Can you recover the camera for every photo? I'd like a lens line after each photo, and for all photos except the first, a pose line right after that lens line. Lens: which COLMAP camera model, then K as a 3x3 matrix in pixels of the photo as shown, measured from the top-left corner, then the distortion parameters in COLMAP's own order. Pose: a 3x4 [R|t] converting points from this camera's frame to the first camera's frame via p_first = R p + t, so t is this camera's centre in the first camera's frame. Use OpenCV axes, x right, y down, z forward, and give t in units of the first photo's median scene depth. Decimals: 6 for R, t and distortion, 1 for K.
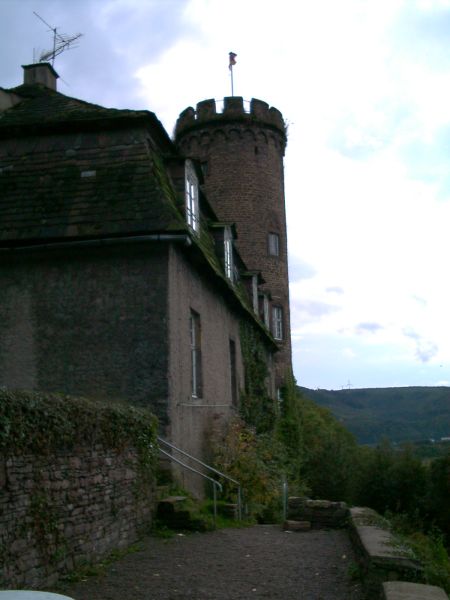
lens RADIAL K [[697.4, 0, 228.0], [0, 697.4, 303.2], [0, 0, 1]] dist [-0.100599, 0.000000]
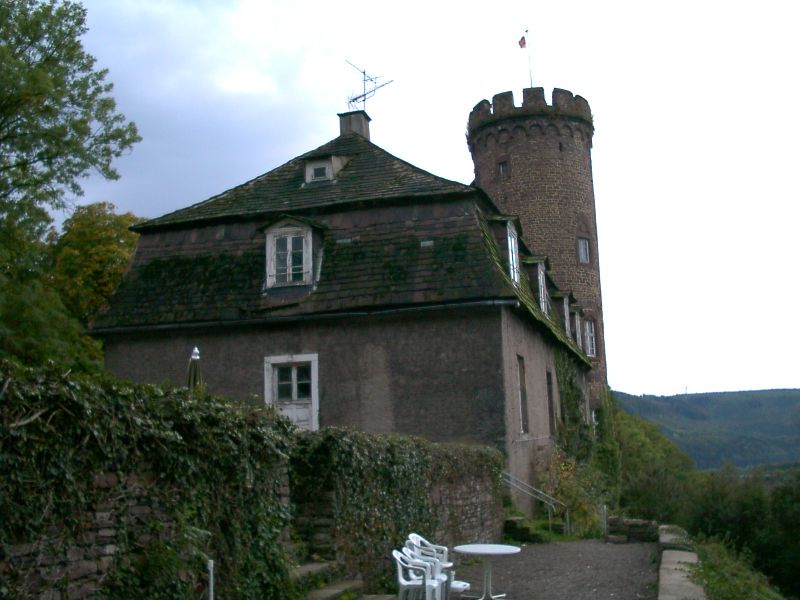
lens RADIAL K [[929.8, 0, 398.0], [0, 929.8, 293.2], [0, 0, 1]] dist [-0.100599, 0.000000]
pose [[0.991392, -0.028847, -0.127711, -0.051295], [0.030222, 0.999504, 0.008837, -0.115539], [0.127393, -0.012621, 0.991772, -0.540940]]
